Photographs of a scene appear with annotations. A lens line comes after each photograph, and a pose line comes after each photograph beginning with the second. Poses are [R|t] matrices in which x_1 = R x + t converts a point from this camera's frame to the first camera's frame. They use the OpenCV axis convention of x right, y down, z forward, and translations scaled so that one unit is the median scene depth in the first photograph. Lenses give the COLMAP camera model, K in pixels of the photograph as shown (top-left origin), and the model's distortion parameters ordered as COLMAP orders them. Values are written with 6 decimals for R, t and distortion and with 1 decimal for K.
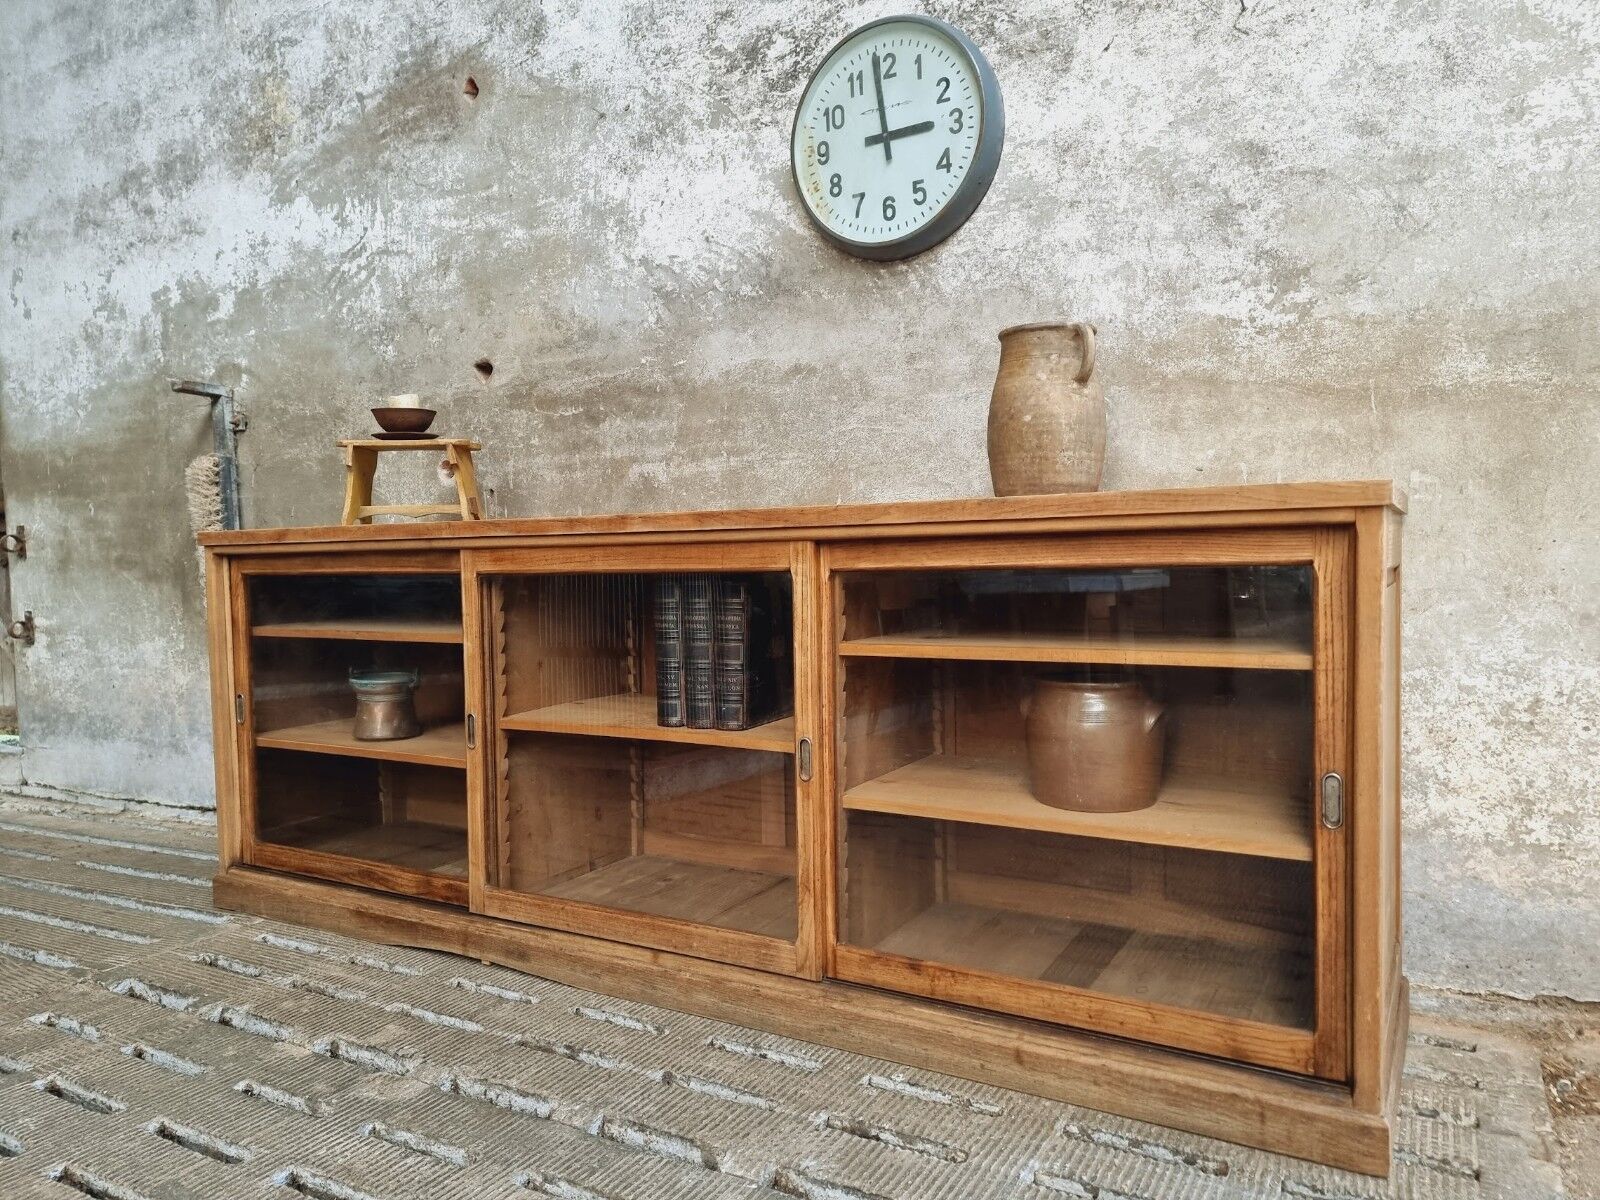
lens RADIAL K [[1109.0, 0, 808.8], [0, 1109.0, 604.3], [0, 0, 1]] dist [0.078771, -0.070816]
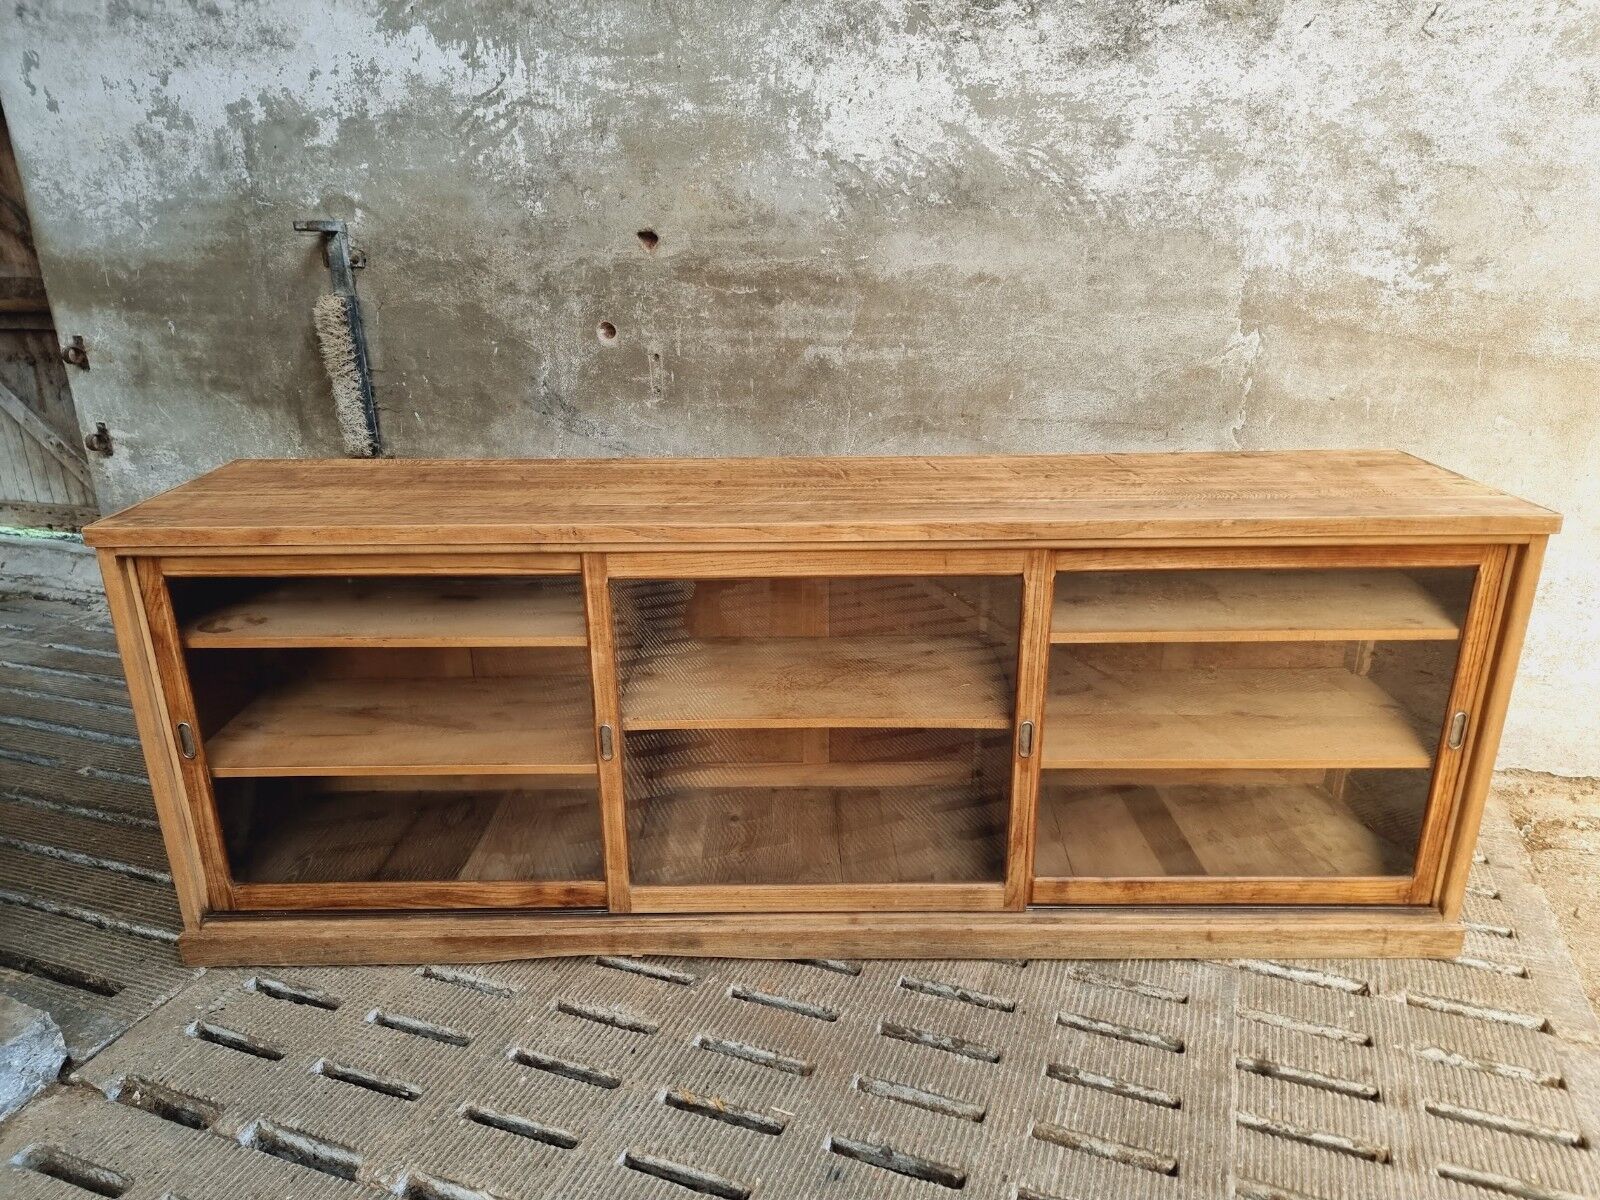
lens RADIAL K [[1109.0, 0, 796.0], [0, 1109.0, 621.8], [0, 0, 1]] dist [0.078771, -0.070816]
pose [[0.988037, -0.039433, 0.149090, -0.405285], [-0.007100, 0.954099, 0.299408, -0.227638], [-0.154054, -0.296885, 0.942405, -0.174219]]
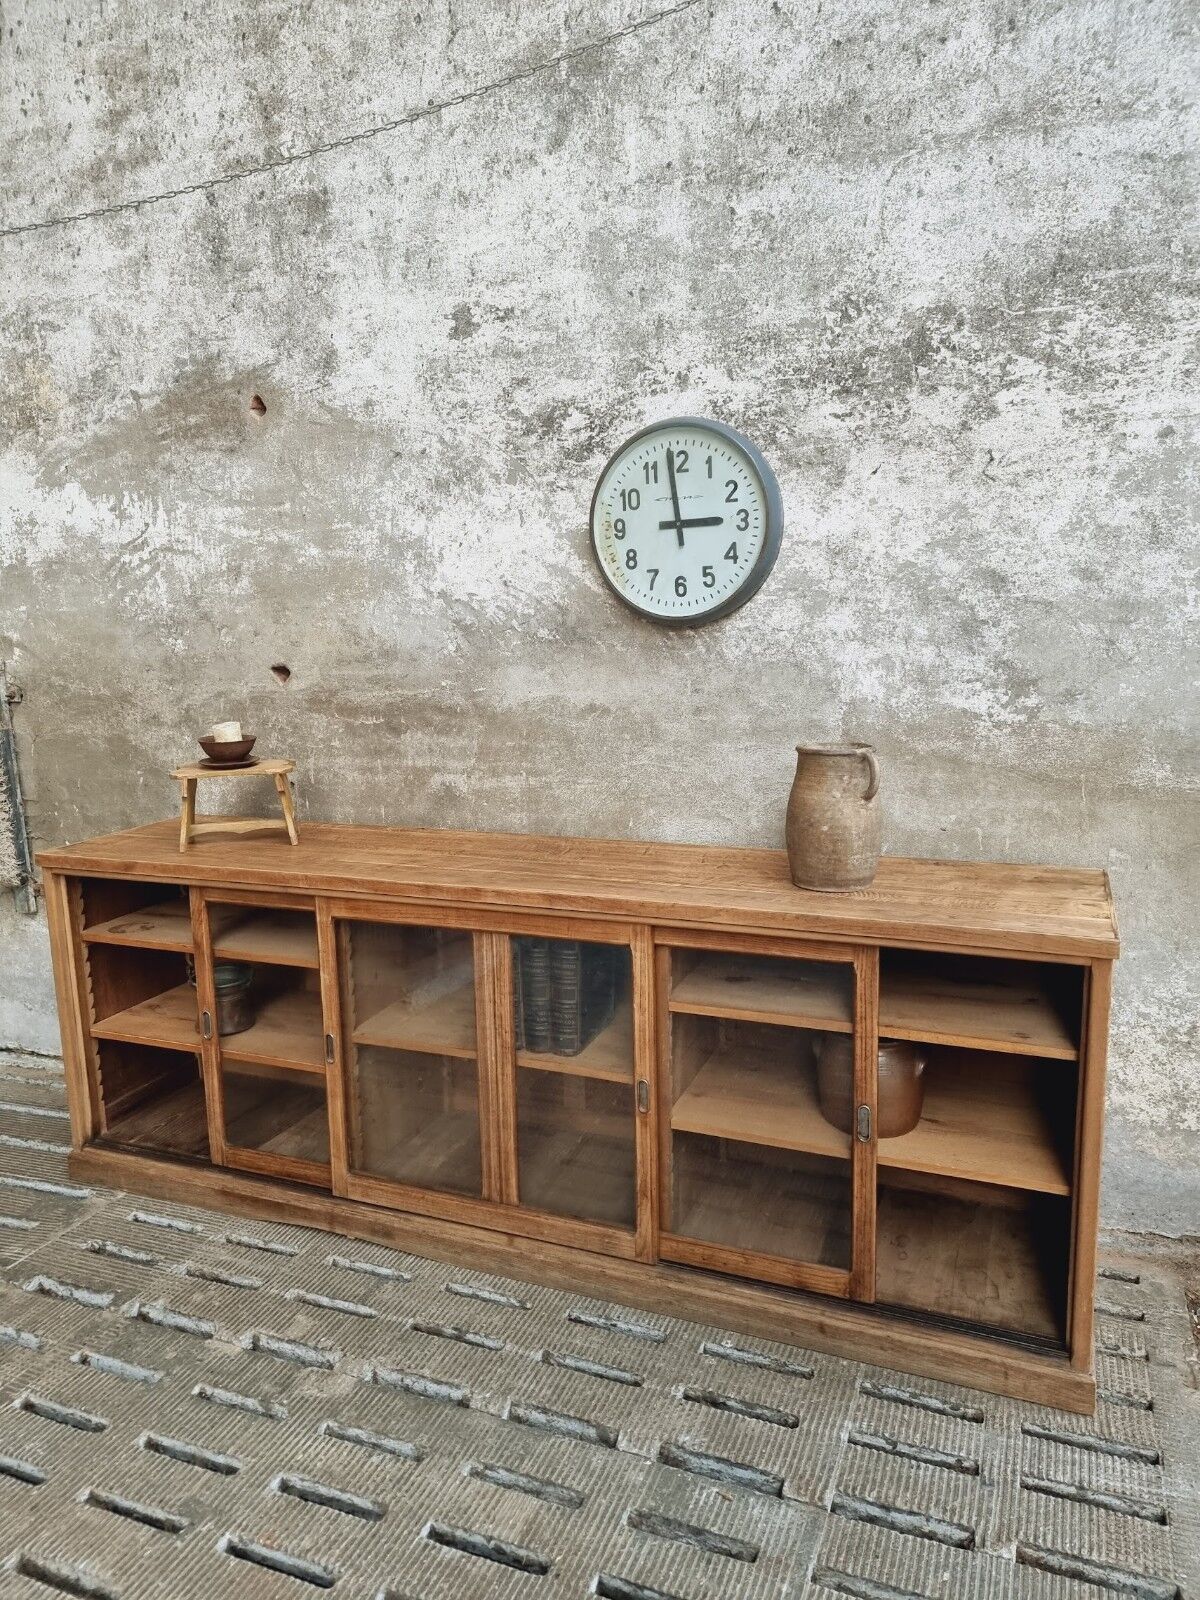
lens RADIAL K [[1109.0, 0, 587.5], [0, 1109.0, 804.1], [0, 0, 1]] dist [0.078771, -0.070816]
pose [[0.992078, -0.027316, 0.122617, -0.165650], [0.011825, 0.992045, 0.125331, -0.269590], [-0.125065, -0.122888, 0.984509, -0.136904]]
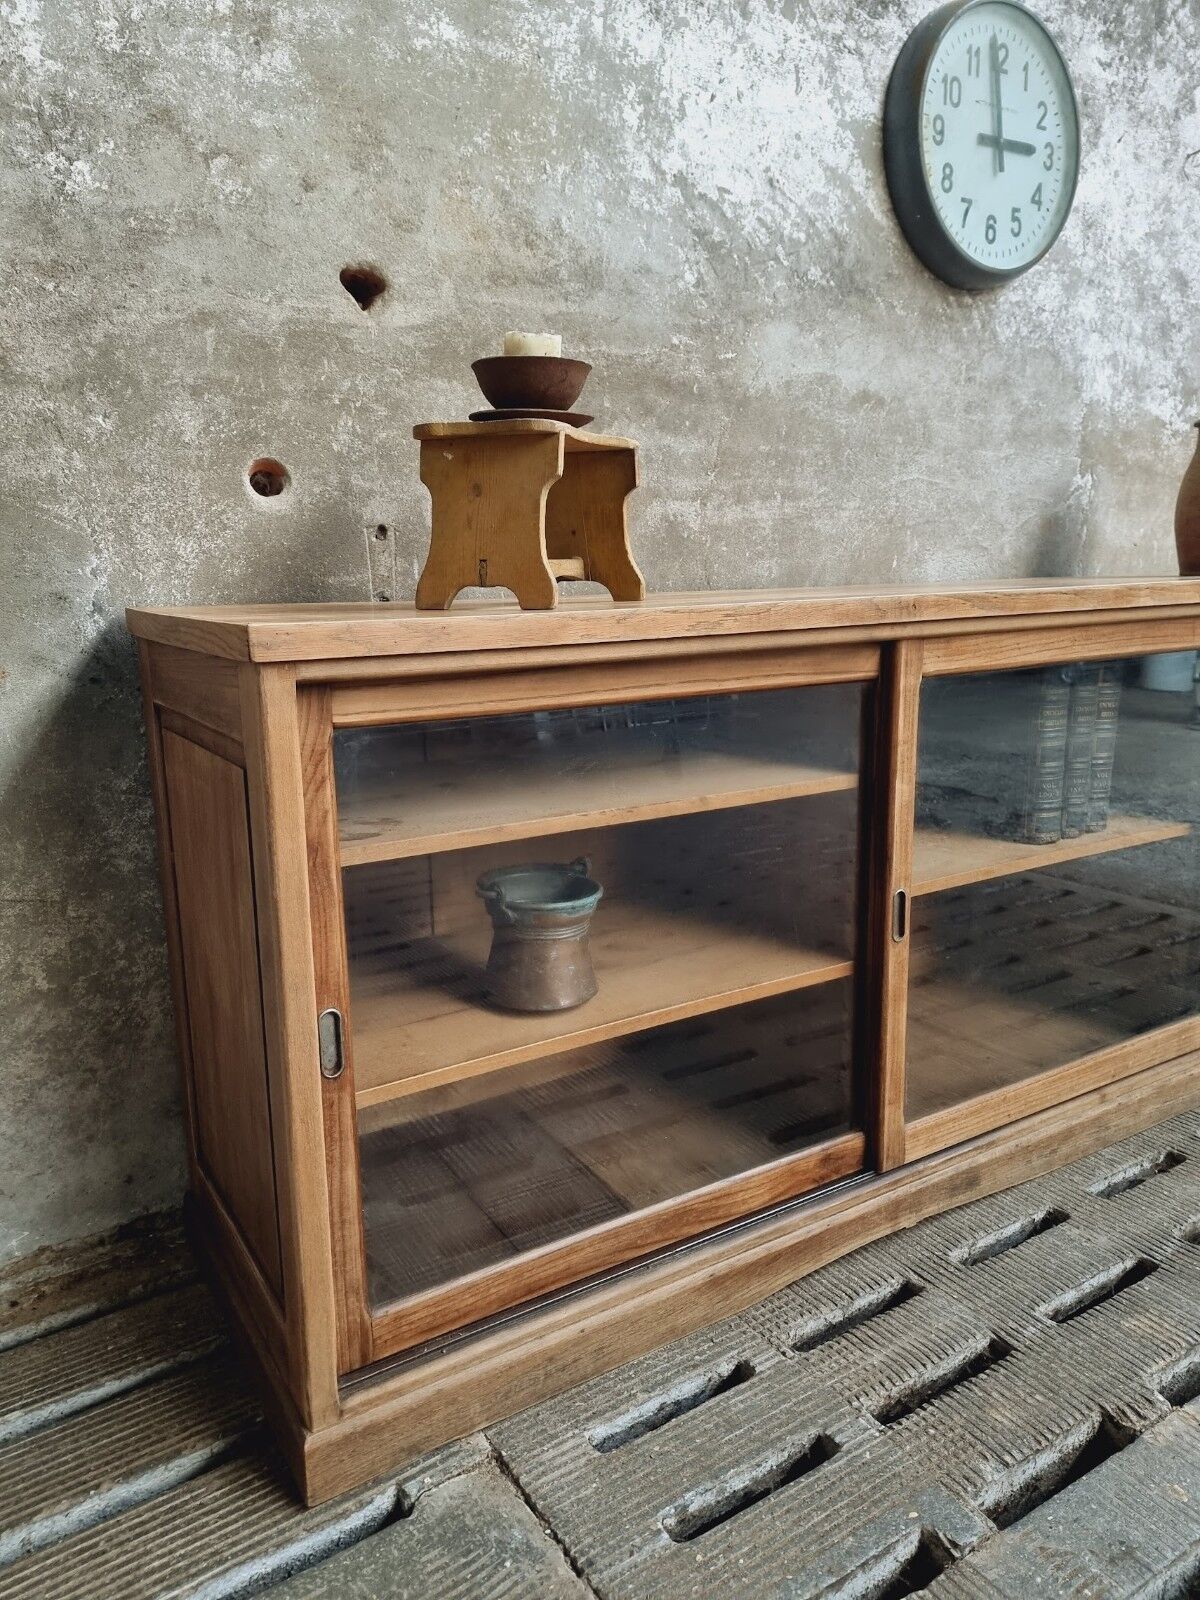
lens RADIAL K [[1109.0, 0, 568.6], [0, 1109.0, 797.7], [0, 0, 1]] dist [0.078771, -0.070816]
pose [[0.482079, -0.166016, 0.860255, -0.912632], [0.050547, 0.985518, 0.161864, -0.070078], [-0.874669, -0.034548, 0.483489, 0.823627]]
